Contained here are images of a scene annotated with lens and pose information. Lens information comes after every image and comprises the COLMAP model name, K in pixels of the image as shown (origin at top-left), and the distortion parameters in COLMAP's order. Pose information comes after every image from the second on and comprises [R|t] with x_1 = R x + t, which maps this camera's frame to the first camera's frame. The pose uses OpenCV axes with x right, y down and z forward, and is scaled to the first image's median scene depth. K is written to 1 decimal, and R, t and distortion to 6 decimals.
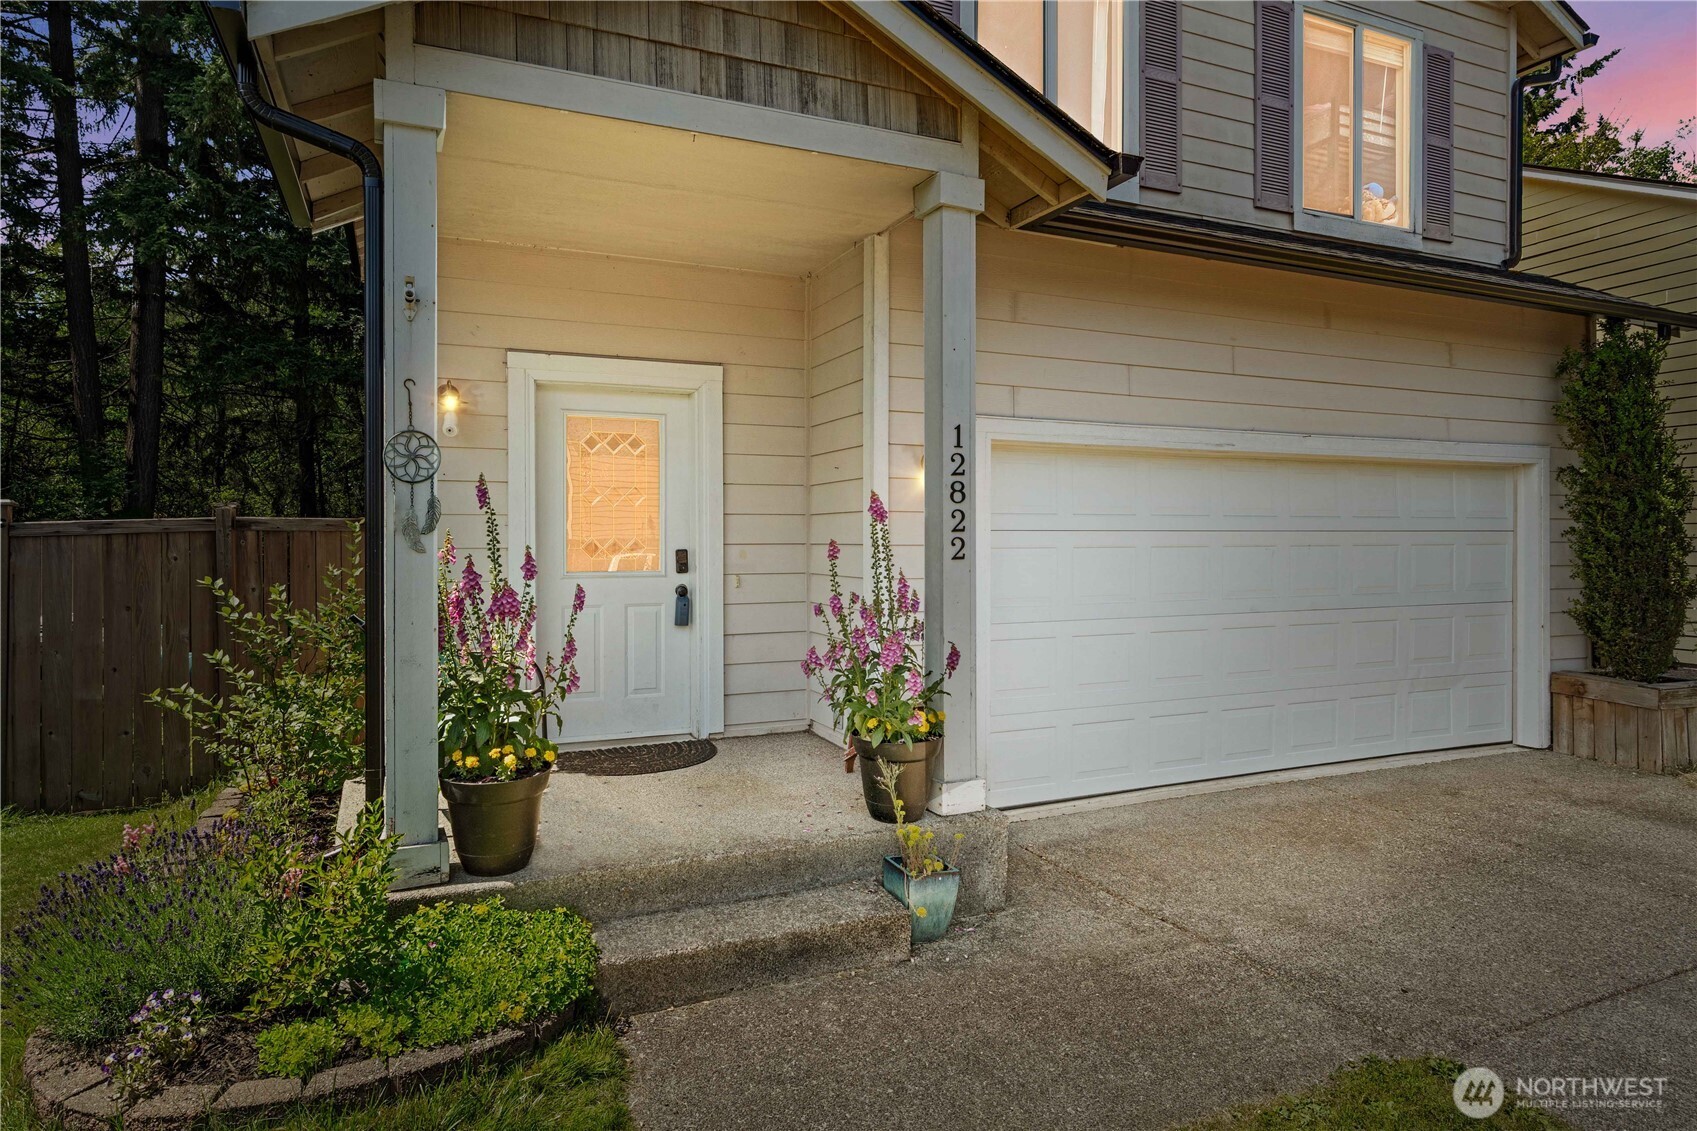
lens RADIAL K [[978.8, 0, 835.8], [0, 978.8, 542.1], [0, 0, 1]] dist [0.014936, 0.000622]
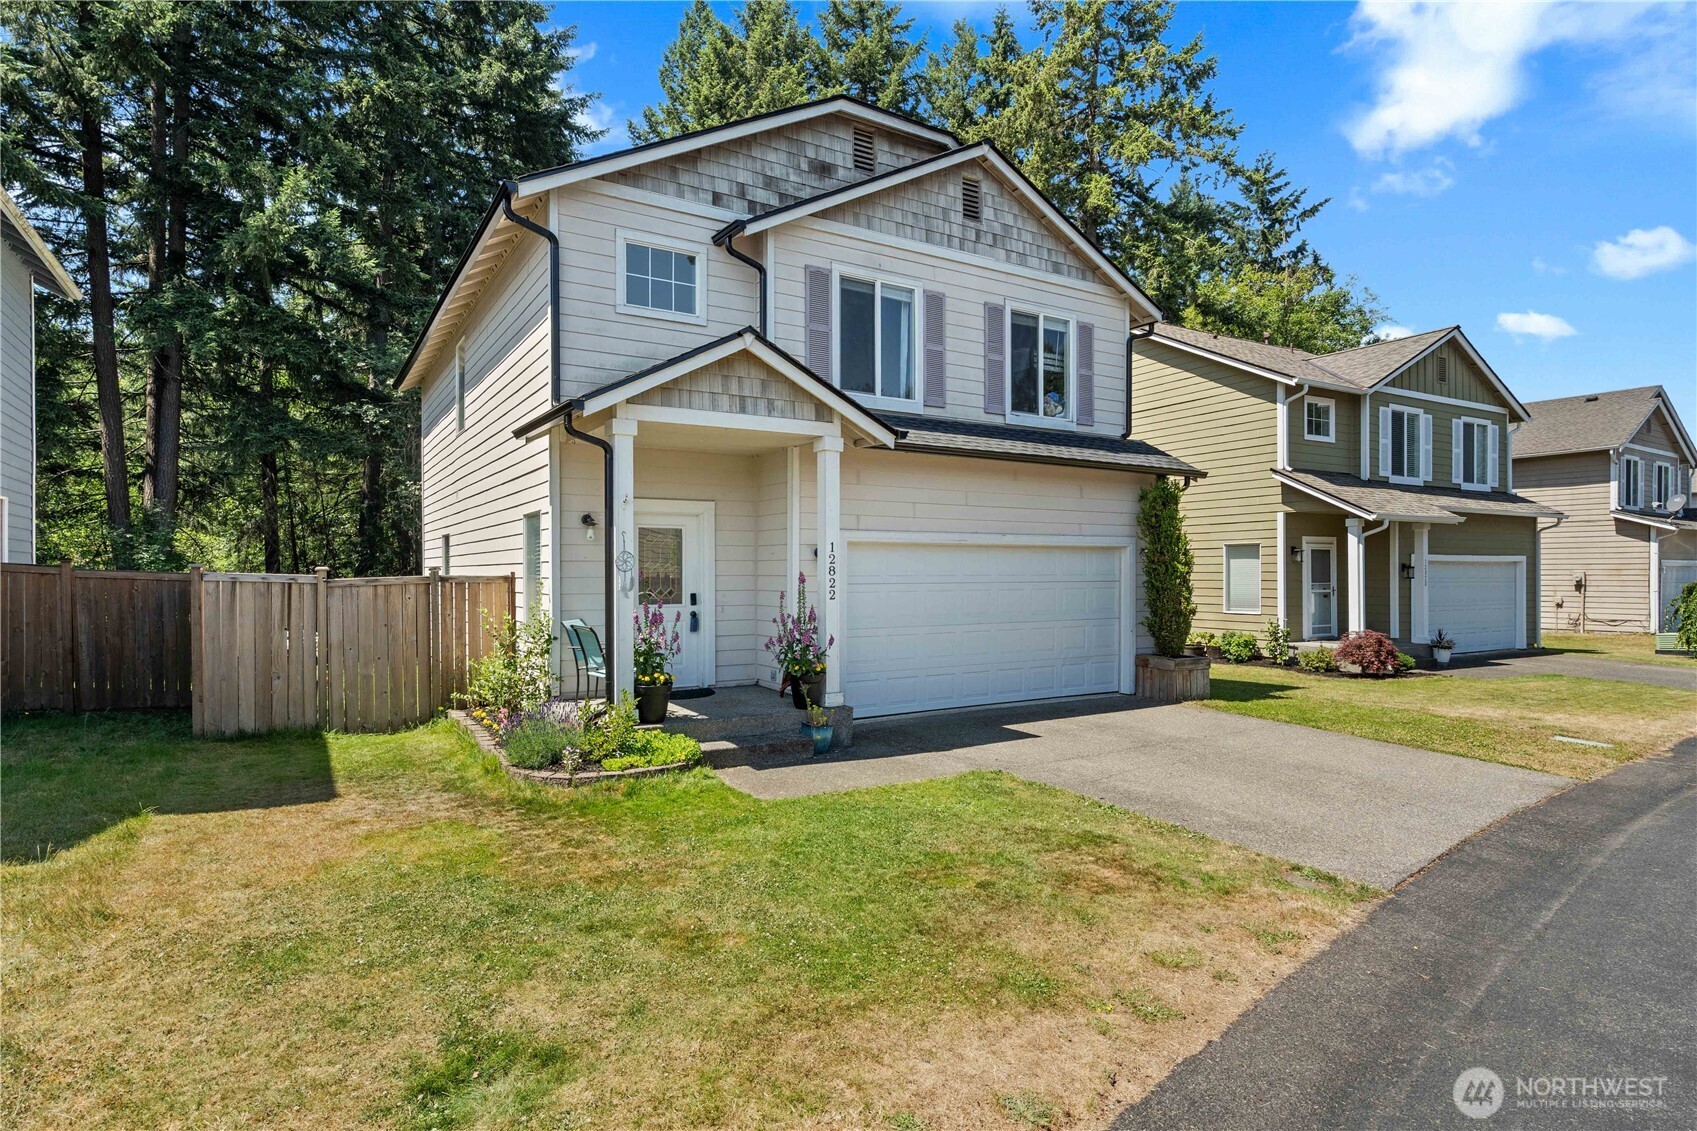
lens RADIAL K [[915.8, 0, 839.1], [0, 915.8, 572.9], [0, 0, 1]] dist [0.004403, 0.001106]
pose [[0.990423, 0.001344, 0.138063, -0.119457], [-0.001498, 0.999998, 0.001011, -0.035336], [-0.138061, -0.001208, 0.990423, -0.868501]]
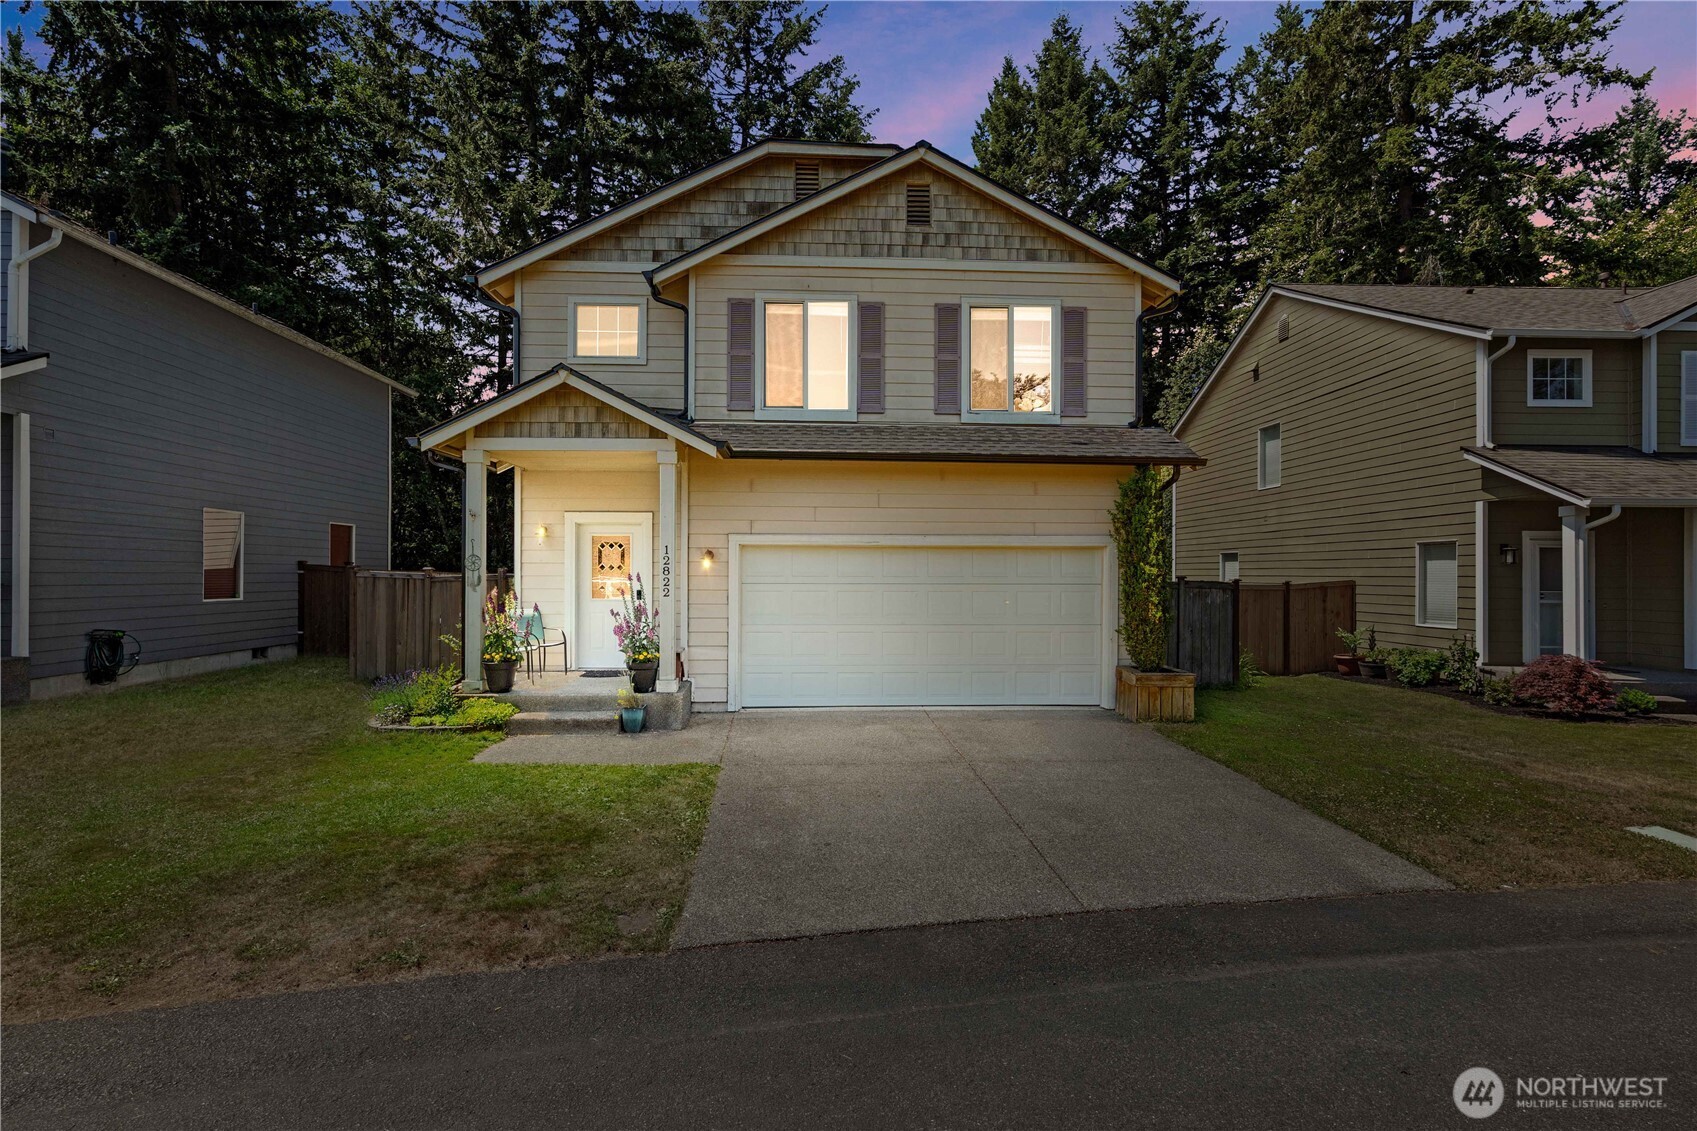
lens RADIAL K [[787.1, 0, 849.9], [0, 787.1, 576.7], [0, 0, 1]] dist [-0.001939, 0.000437]
pose [[0.931578, 0.007741, -0.363458, 0.995862], [-0.006598, 0.999969, 0.004385, -0.035282], [0.363481, -0.001686, 0.931600, -0.583073]]
